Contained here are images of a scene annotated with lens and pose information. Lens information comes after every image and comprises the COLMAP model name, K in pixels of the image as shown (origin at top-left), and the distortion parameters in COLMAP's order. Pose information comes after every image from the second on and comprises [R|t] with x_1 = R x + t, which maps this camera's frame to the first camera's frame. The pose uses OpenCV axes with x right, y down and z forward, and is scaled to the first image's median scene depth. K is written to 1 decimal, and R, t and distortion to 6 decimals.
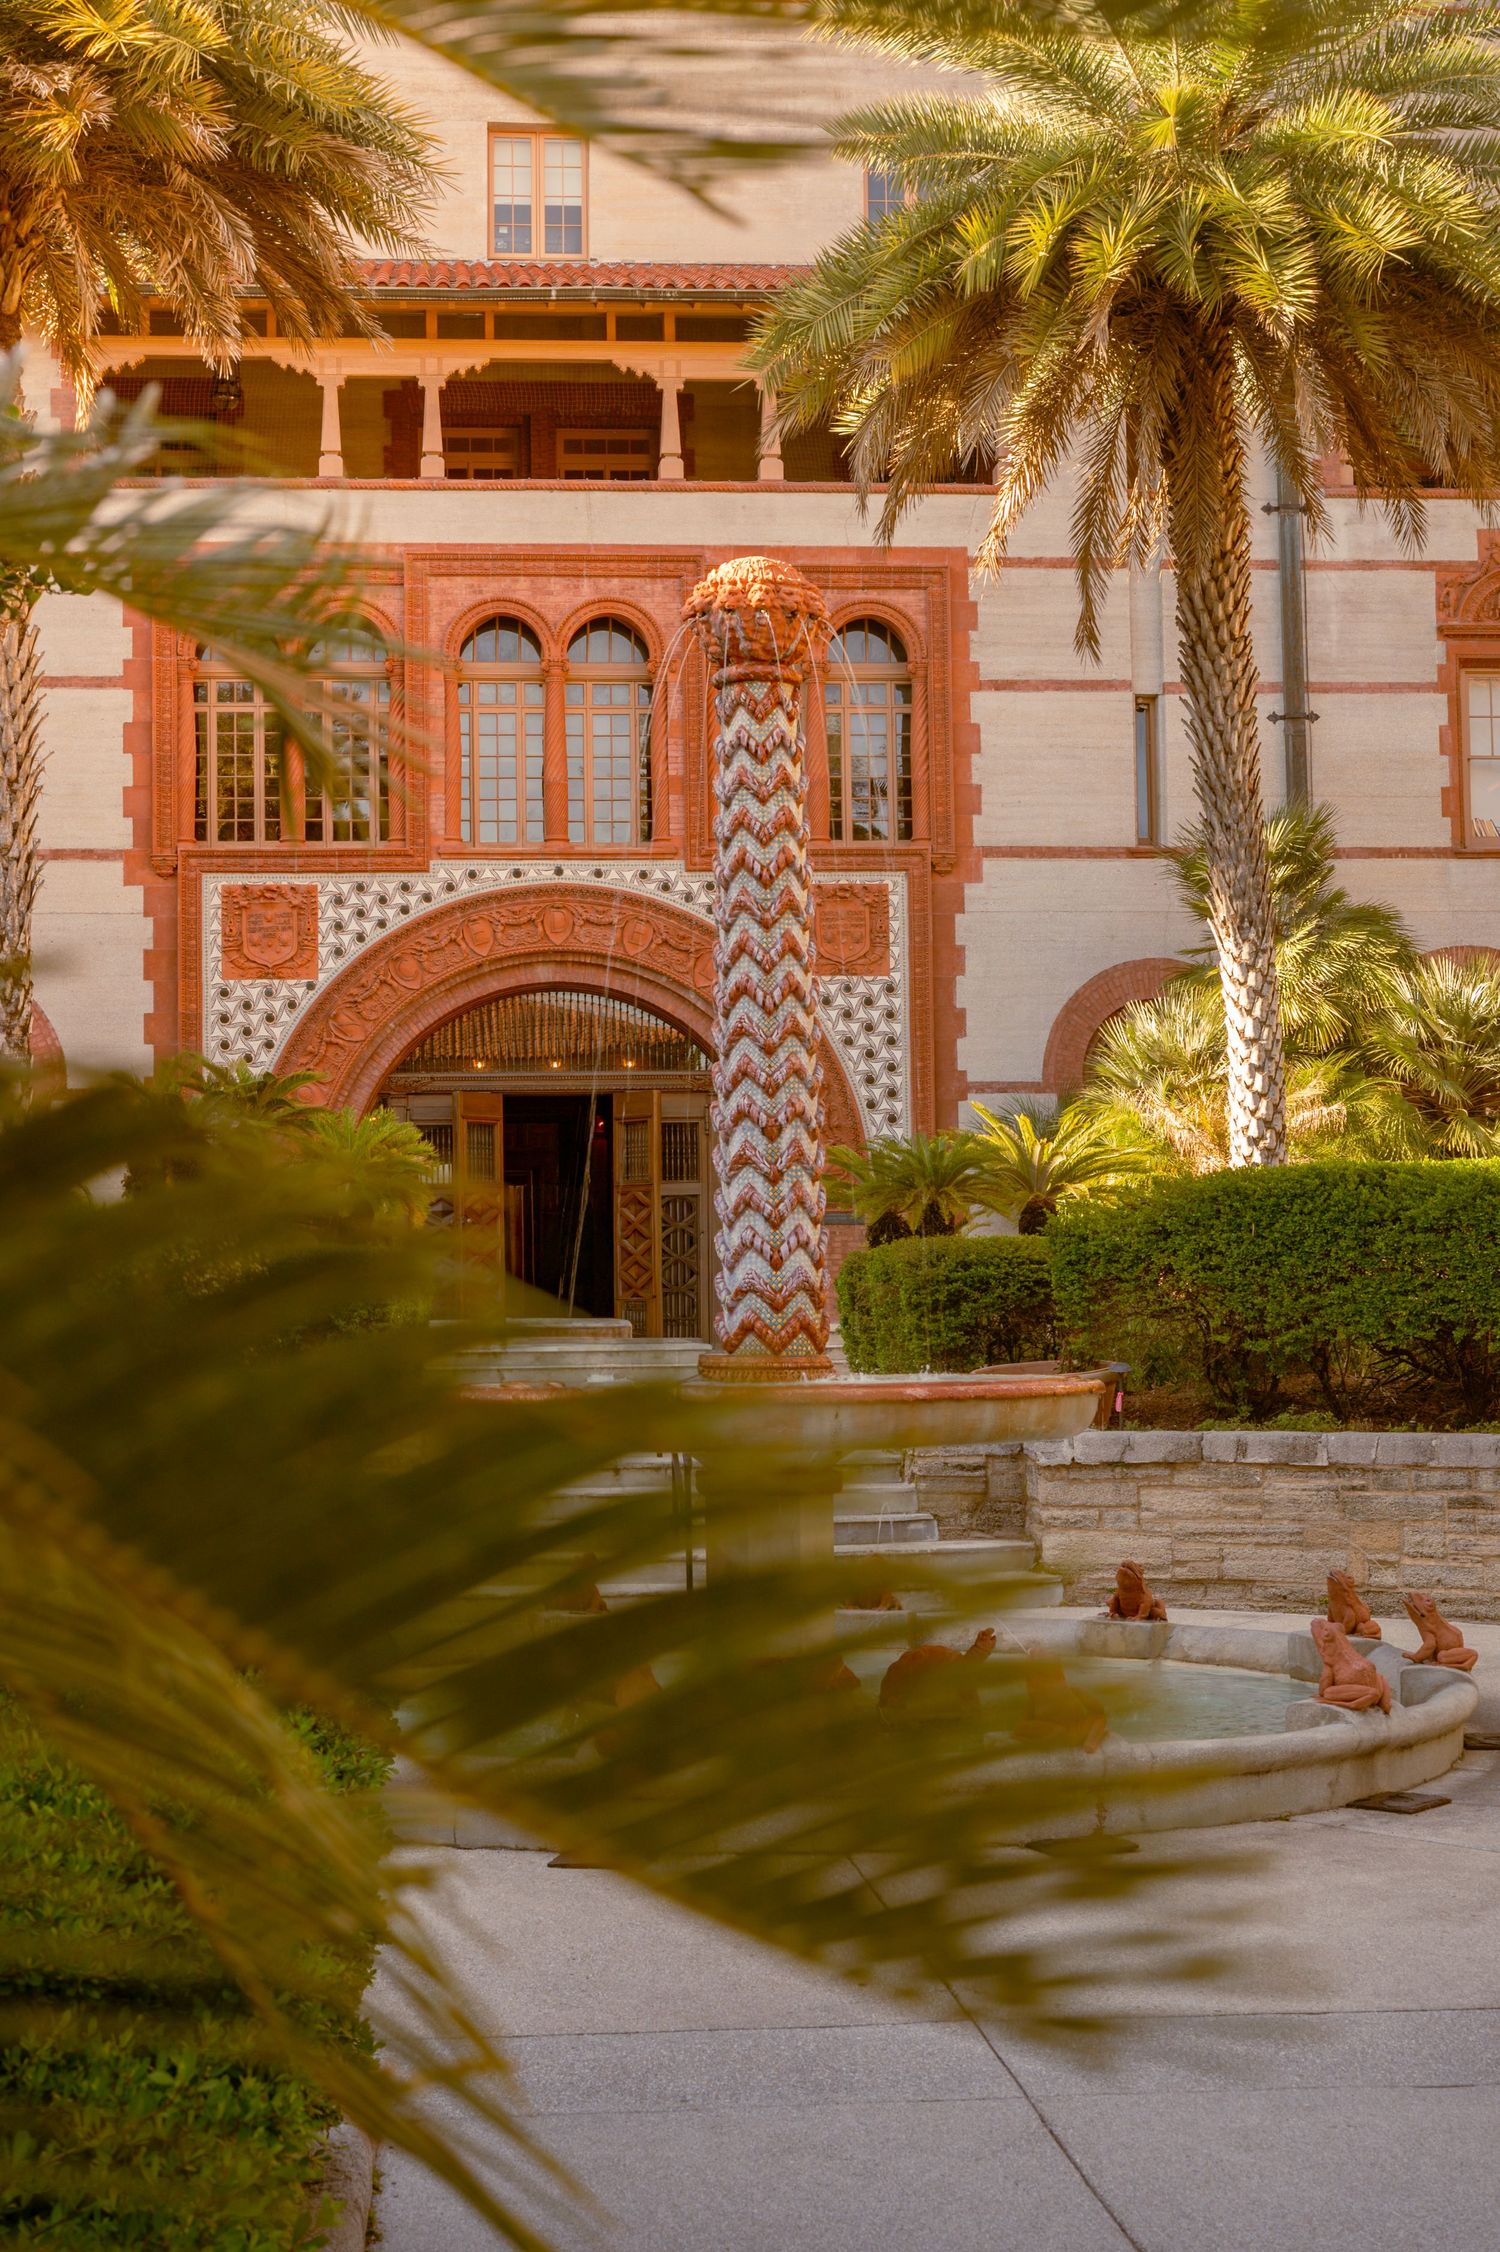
lens RADIAL K [[3182.6, 0, 748.6], [0, 3182.6, 1124.4], [0, 0, 1]] dist [-0.014028, 0.059280]
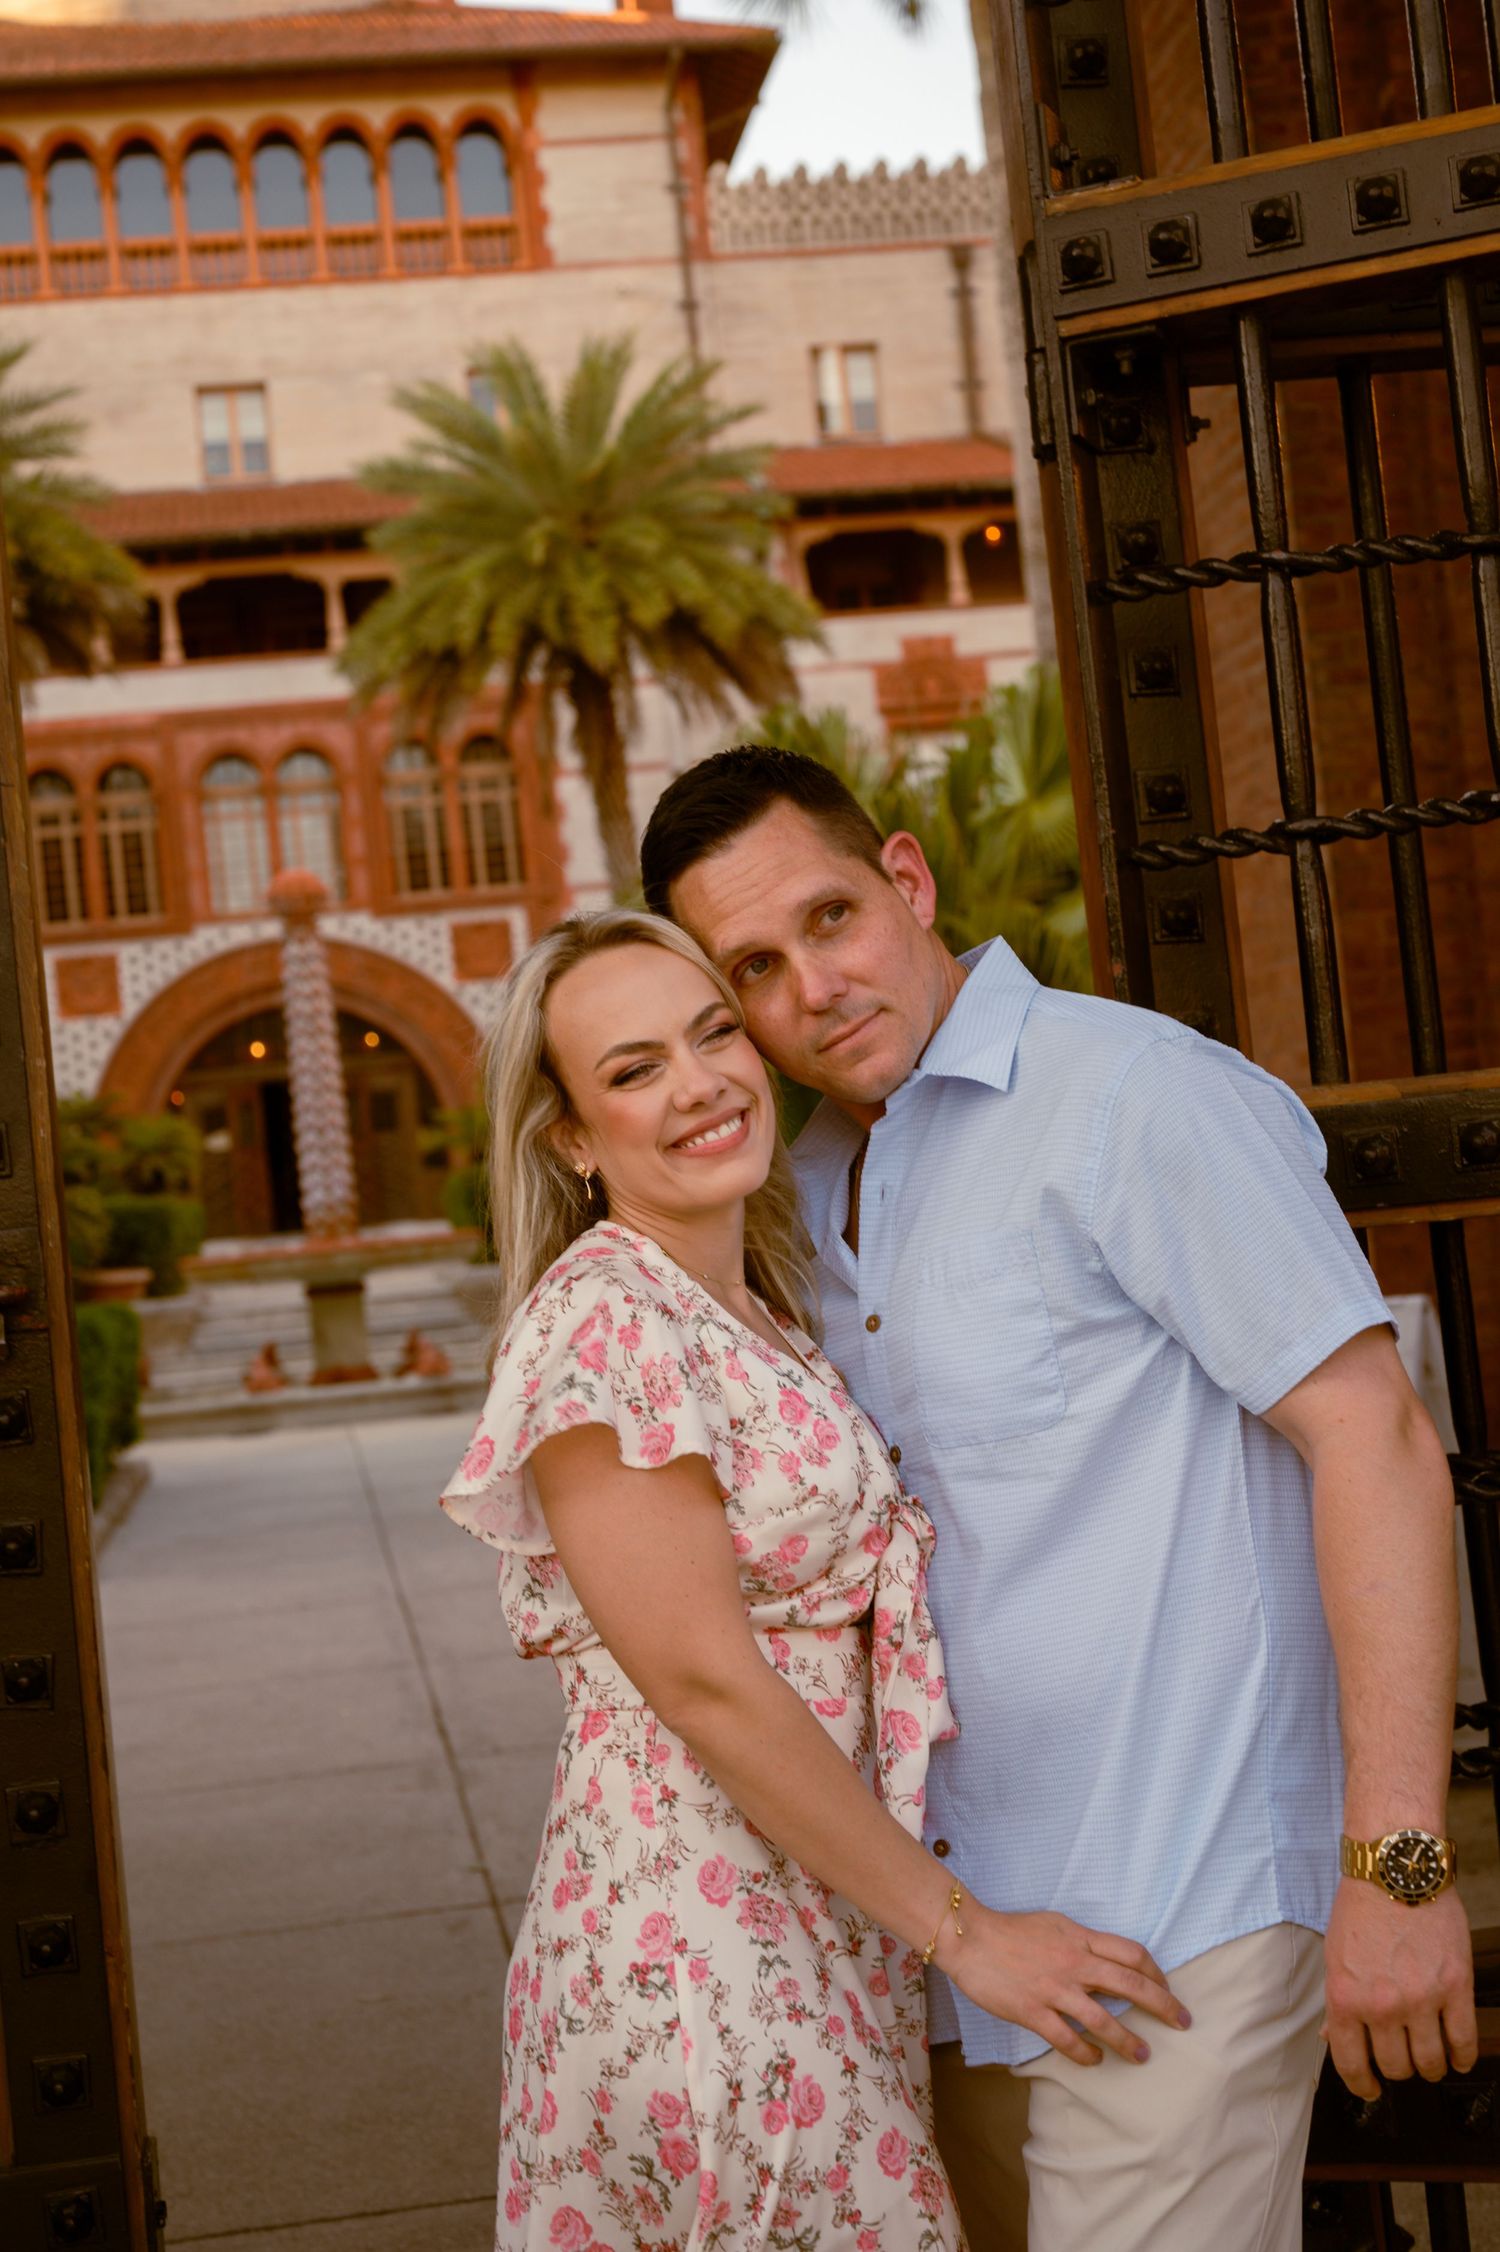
lens RADIAL K [[3182.6, 0, 748.6], [0, 3182.6, 1124.4], [0, 0, 1]] dist [-0.014028, 0.059280]
pose [[0.995229, -0.084868, 0.048129, 0.075118], [0.083474, 0.996050, 0.030262, -0.015305], [-0.050507, -0.026101, 0.998383, -0.474102]]
